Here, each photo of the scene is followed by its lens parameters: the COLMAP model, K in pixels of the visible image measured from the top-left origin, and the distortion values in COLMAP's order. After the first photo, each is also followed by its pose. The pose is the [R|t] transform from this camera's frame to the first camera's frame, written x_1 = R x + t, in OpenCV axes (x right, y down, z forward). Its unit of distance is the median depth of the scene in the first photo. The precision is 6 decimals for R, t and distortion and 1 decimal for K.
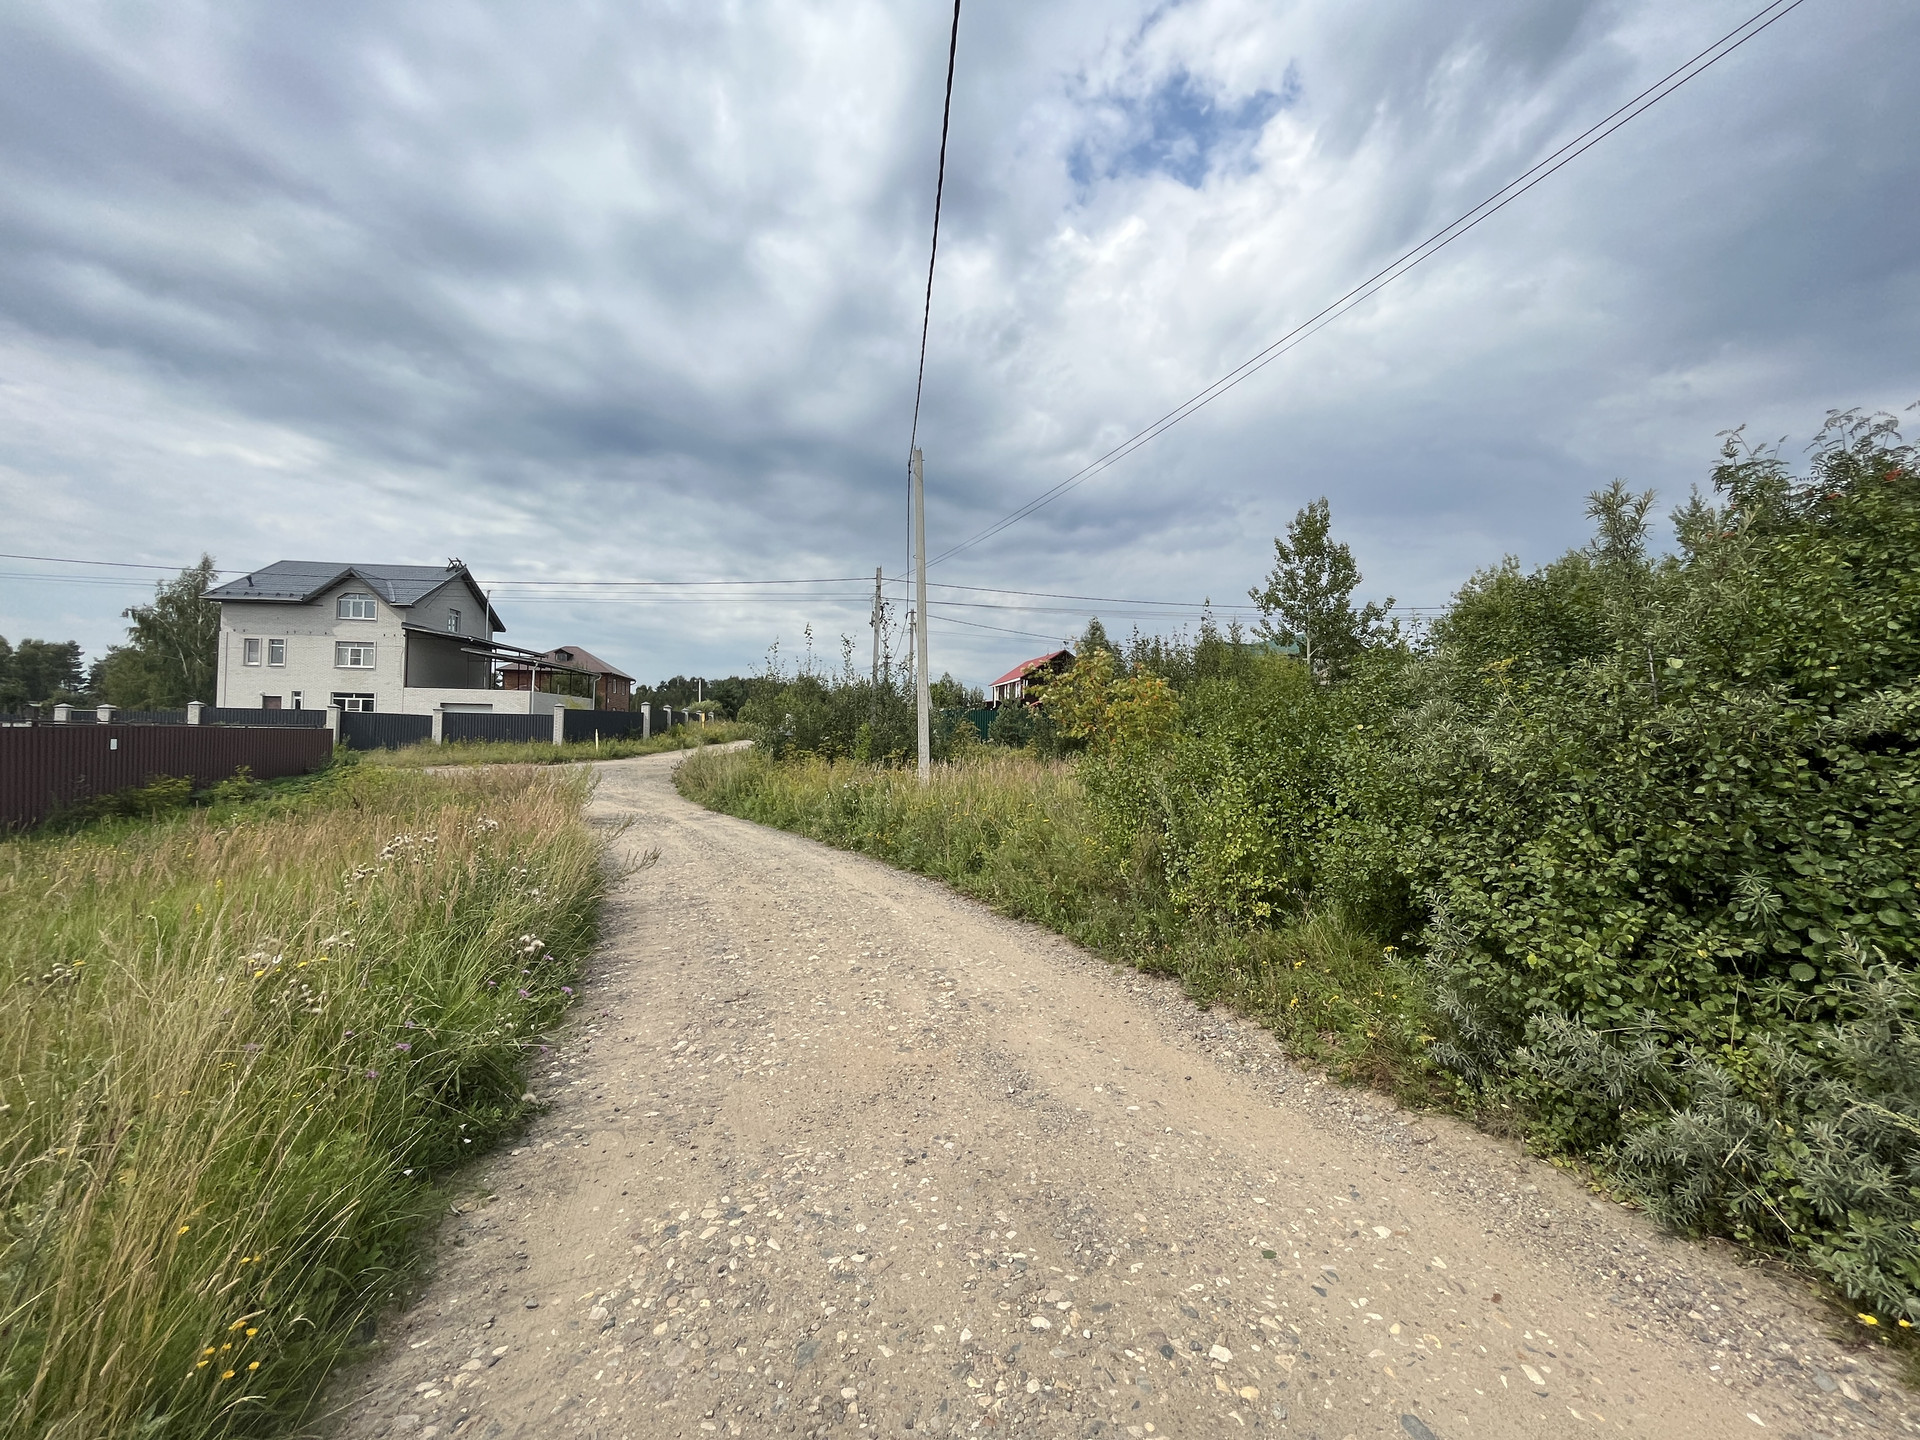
lens RADIAL K [[771.3, 0, 967.4], [0, 771.3, 716.8], [0, 0, 1]] dist [-0.011236, 0.001042]
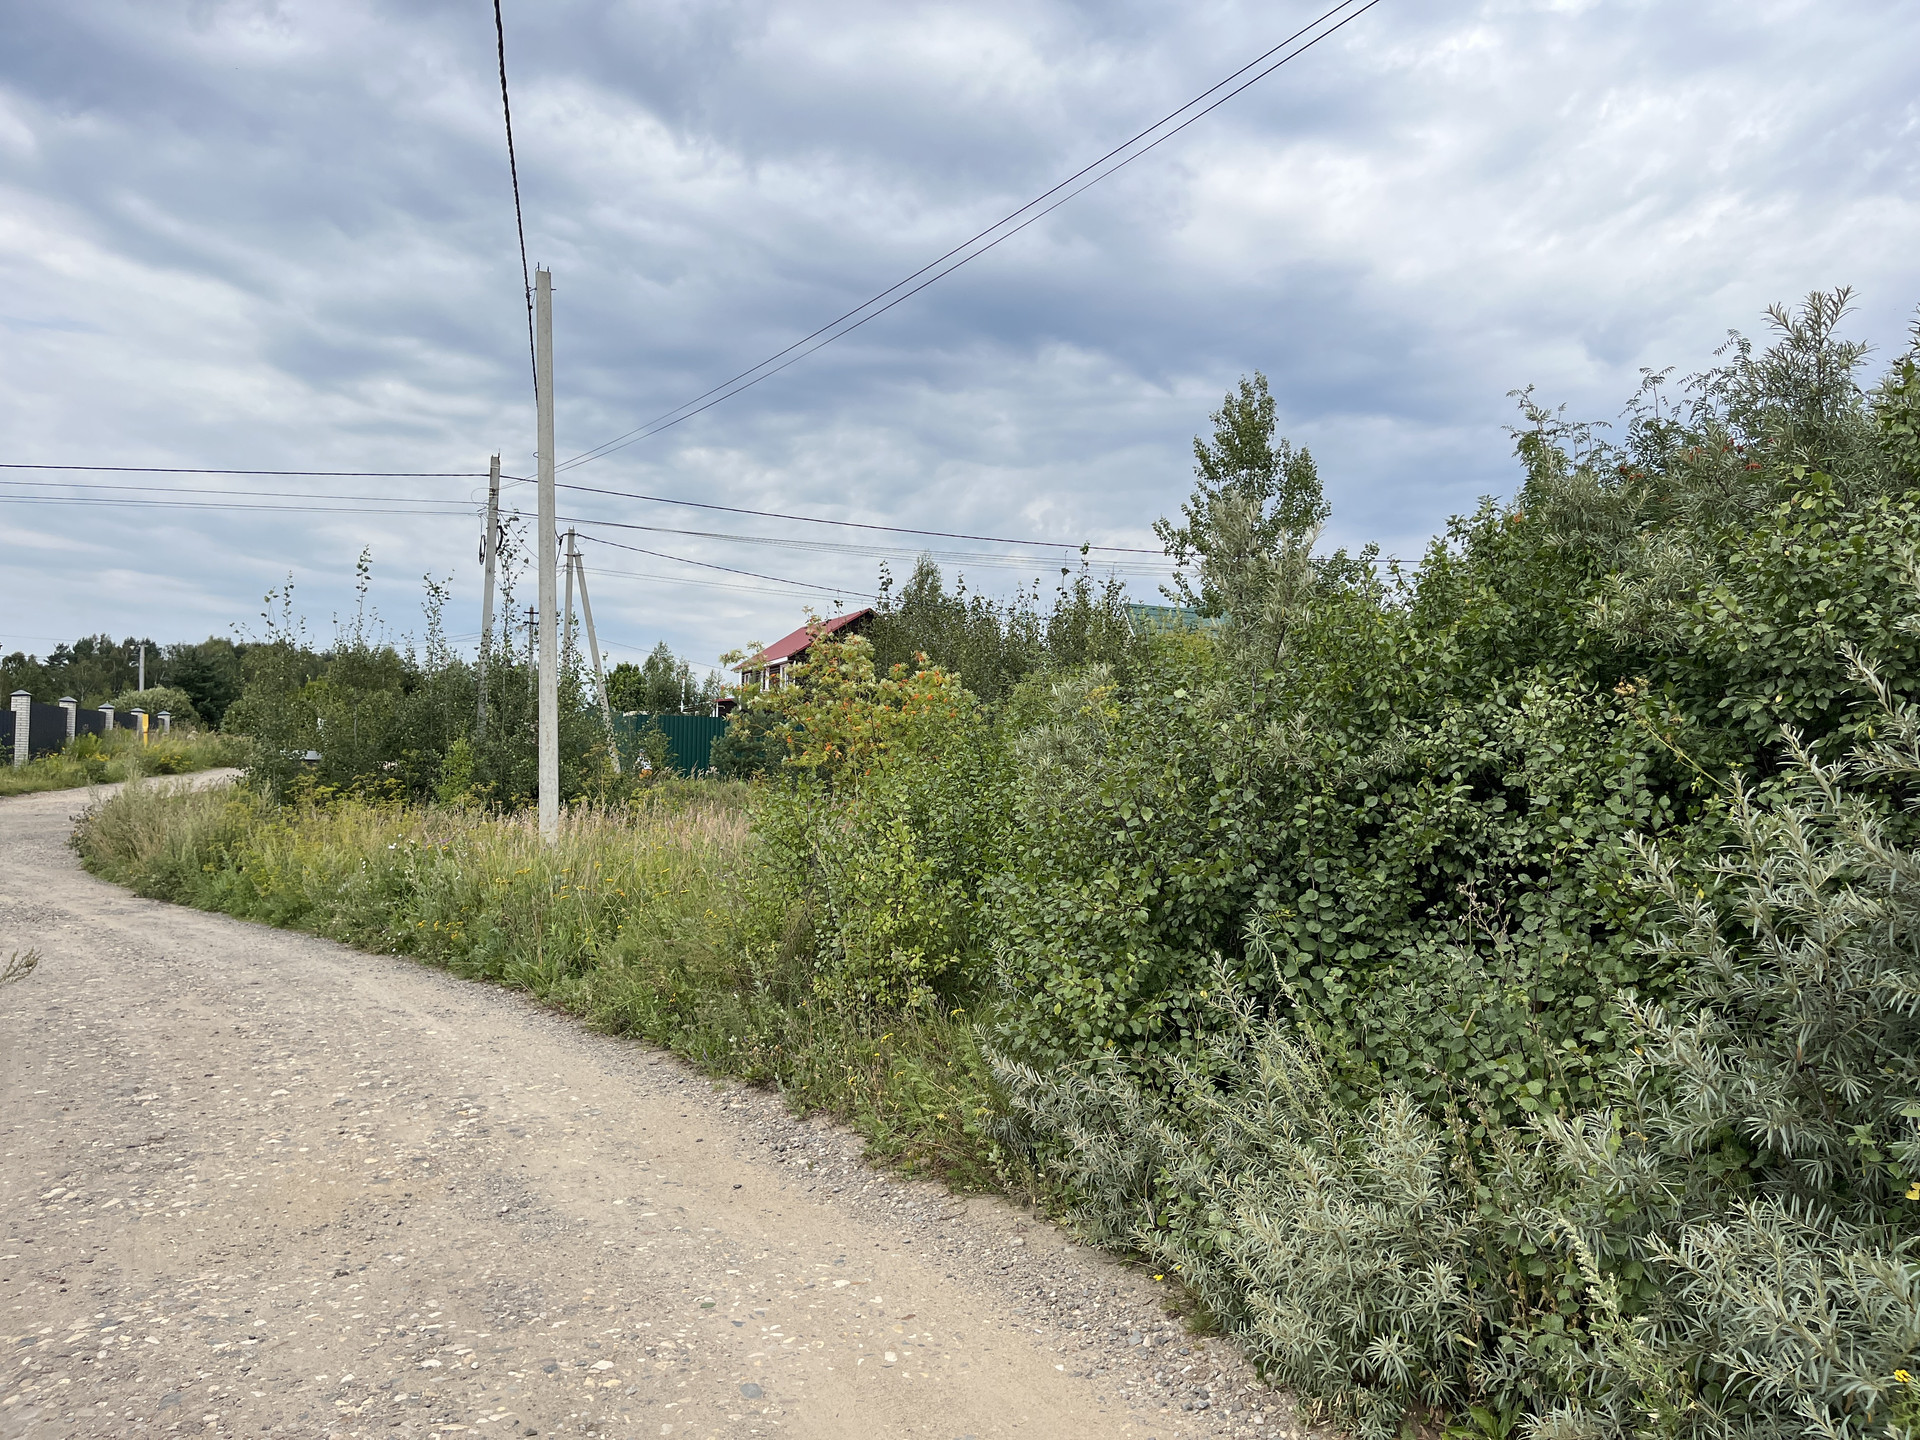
lens RADIAL K [[1518.2, 0, 1034.4], [0, 1518.2, 718.3], [0, 0, 1]] dist [0.083245, -0.122041]
pose [[0.982889, 0.013464, 0.183708, 0.076581], [-0.012629, 0.999904, -0.005715, -0.005458], [-0.183768, 0.003297, 0.982964, -0.172300]]
